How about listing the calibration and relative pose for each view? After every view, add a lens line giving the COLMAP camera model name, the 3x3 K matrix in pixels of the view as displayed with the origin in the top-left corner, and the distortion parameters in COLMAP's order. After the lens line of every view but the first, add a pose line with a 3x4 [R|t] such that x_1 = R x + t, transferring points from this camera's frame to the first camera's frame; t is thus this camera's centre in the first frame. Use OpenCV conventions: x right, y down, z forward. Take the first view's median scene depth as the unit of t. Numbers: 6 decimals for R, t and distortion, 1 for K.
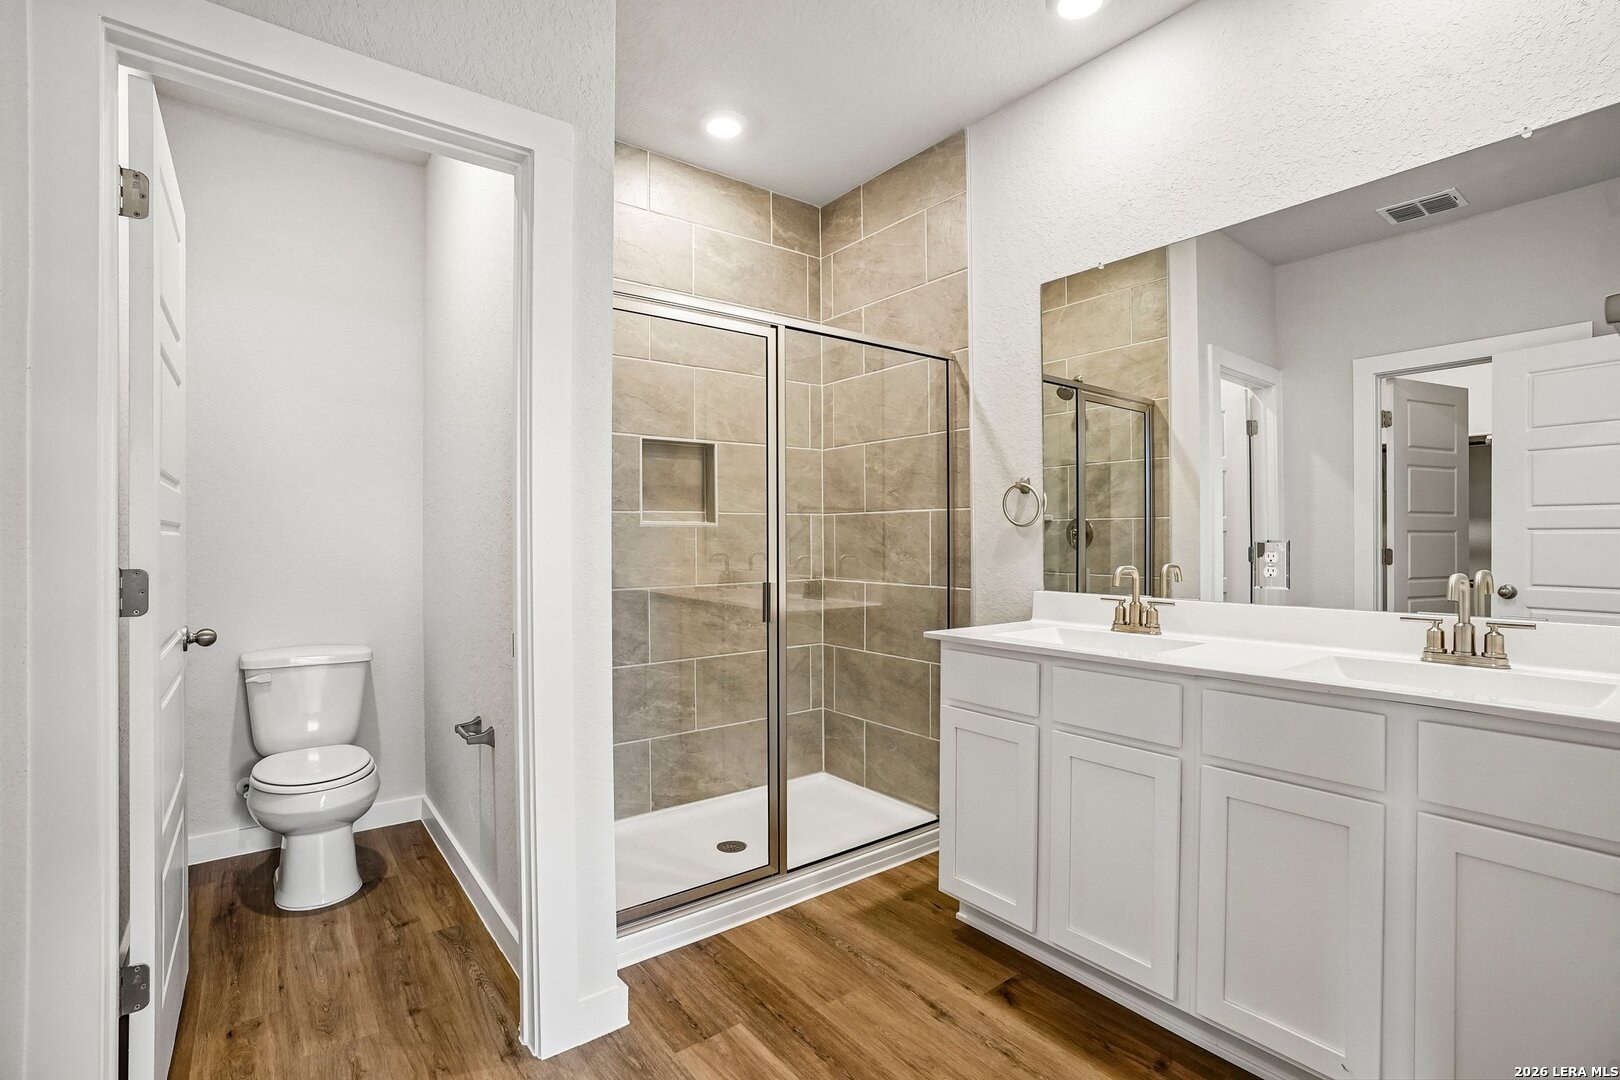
lens RADIAL K [[743.2, 0, 820.1], [0, 743.2, 537.6], [0, 0, 1]] dist [-0.014637, 0.005562]
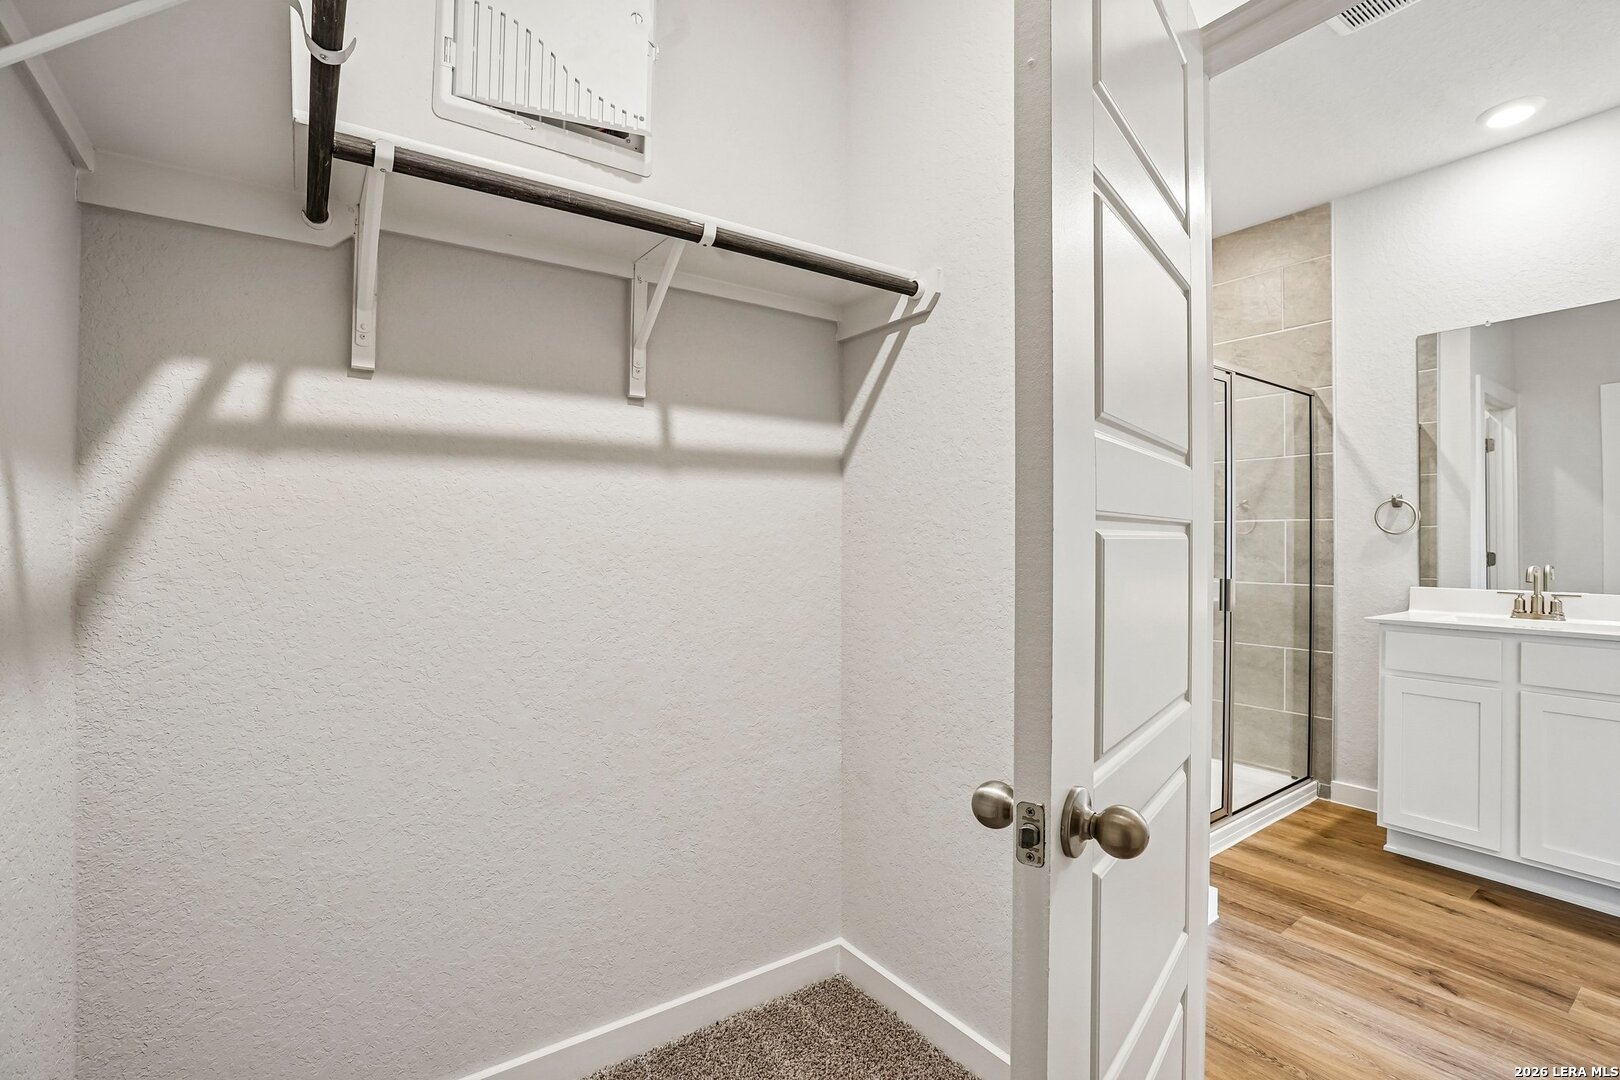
lens RADIAL K [[743.2, 0, 796.1], [0, 743.2, 541.8], [0, 0, 1]] dist [-0.014637, 0.005562]
pose [[0.999874, -0.000766, -0.015874, -0.651200], [0.000803, 0.999997, 0.002303, -0.006068], [0.015873, -0.002315, 0.999871, -0.210503]]
